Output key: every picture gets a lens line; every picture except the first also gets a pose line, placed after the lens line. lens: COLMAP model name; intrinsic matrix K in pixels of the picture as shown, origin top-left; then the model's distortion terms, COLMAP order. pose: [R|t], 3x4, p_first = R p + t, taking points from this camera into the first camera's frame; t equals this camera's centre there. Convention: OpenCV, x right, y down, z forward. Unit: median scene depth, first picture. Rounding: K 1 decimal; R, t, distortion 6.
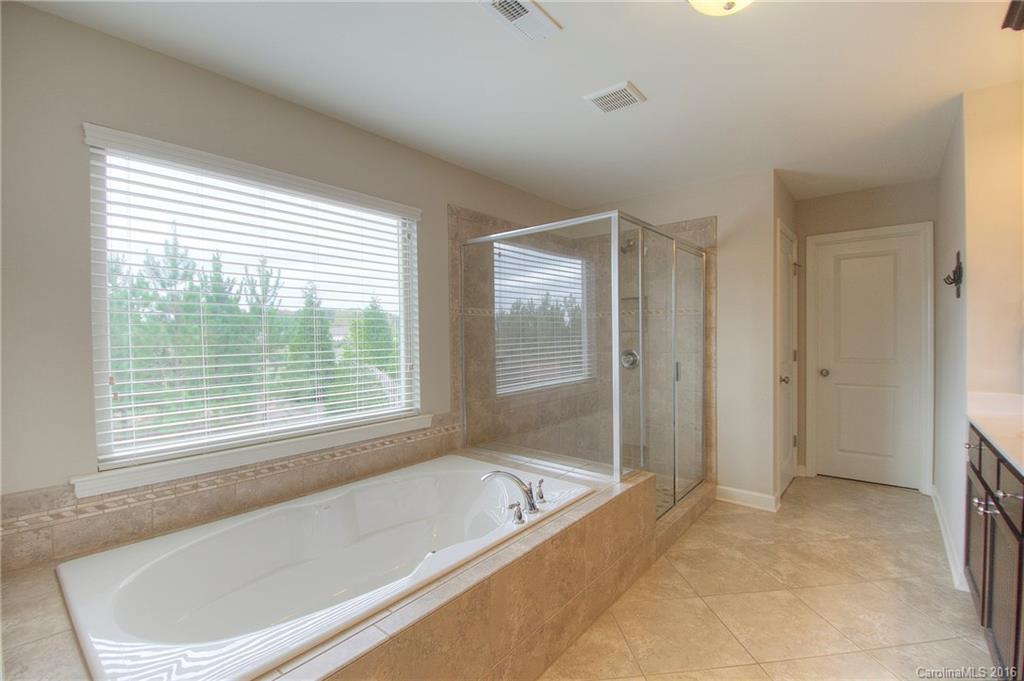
lens RADIAL K [[454.1, 0, 517.6], [0, 454.1, 343.3], [0, 0, 1]] dist [0.002450, -0.015999]
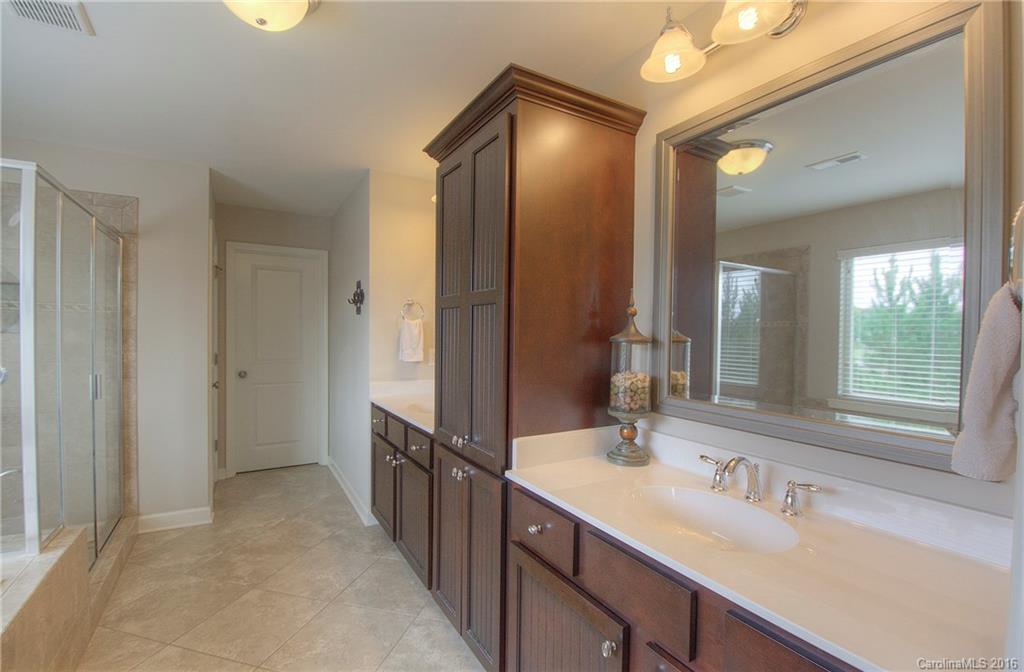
lens RADIAL K [[467.8, 0, 512.0], [0, 467.8, 336.0], [0, 0, 1]] dist [0.001427, -0.017618]
pose [[0.319881, 0.005455, 0.947442, -0.174317], [-0.001012, 0.999985, -0.005416, -0.021781], [-0.947457, 0.000774, 0.319881, 0.073368]]
